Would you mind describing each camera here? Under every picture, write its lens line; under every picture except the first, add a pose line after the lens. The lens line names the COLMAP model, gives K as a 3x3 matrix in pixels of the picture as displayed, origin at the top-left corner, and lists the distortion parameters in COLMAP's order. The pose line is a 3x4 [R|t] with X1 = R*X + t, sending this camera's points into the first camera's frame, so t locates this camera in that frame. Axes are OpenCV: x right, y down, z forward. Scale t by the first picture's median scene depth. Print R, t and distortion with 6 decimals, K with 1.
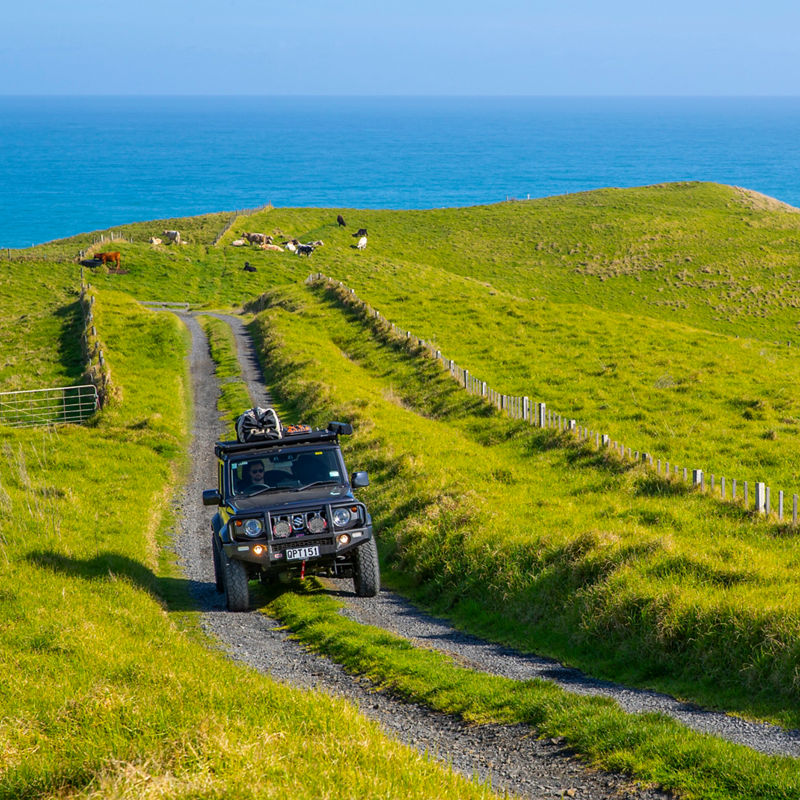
lens RADIAL K [[1475.0, 0, 400.0], [0, 1475.0, 400.0], [0, 0, 1]] dist [-0.039866, -3.206039]
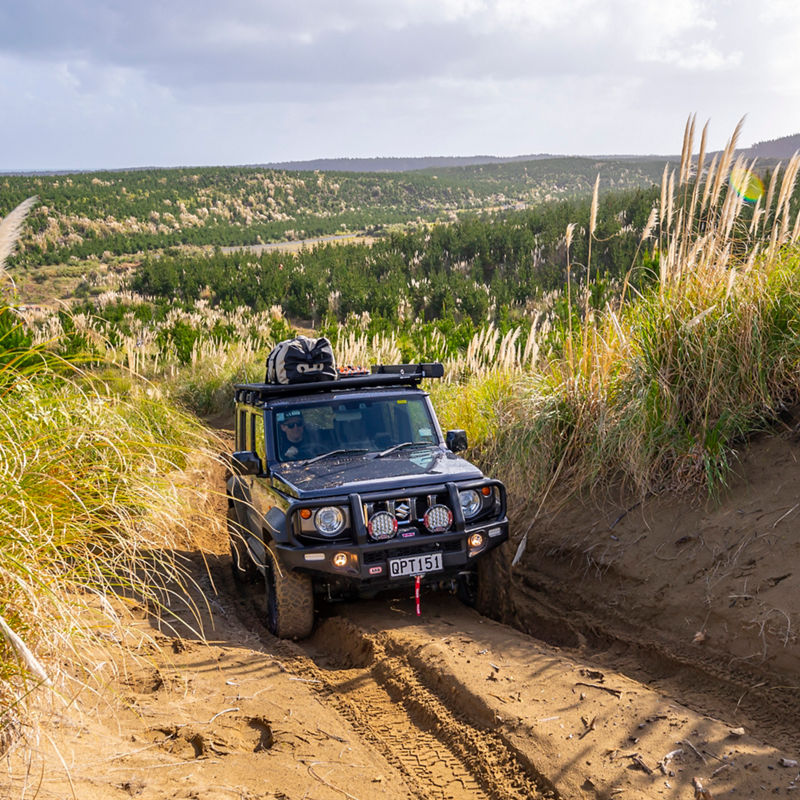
lens RADIAL K [[948.3, 0, 400.0], [0, 948.3, 400.0], [0, 0, 1]] dist [-0.002301, -0.001365]
pose [[0.993070, 0.019611, 0.115874, -0.117568], [-0.022801, 0.999395, 0.026271, 0.026574], [-0.115289, -0.028731, 0.992916, 0.615834]]
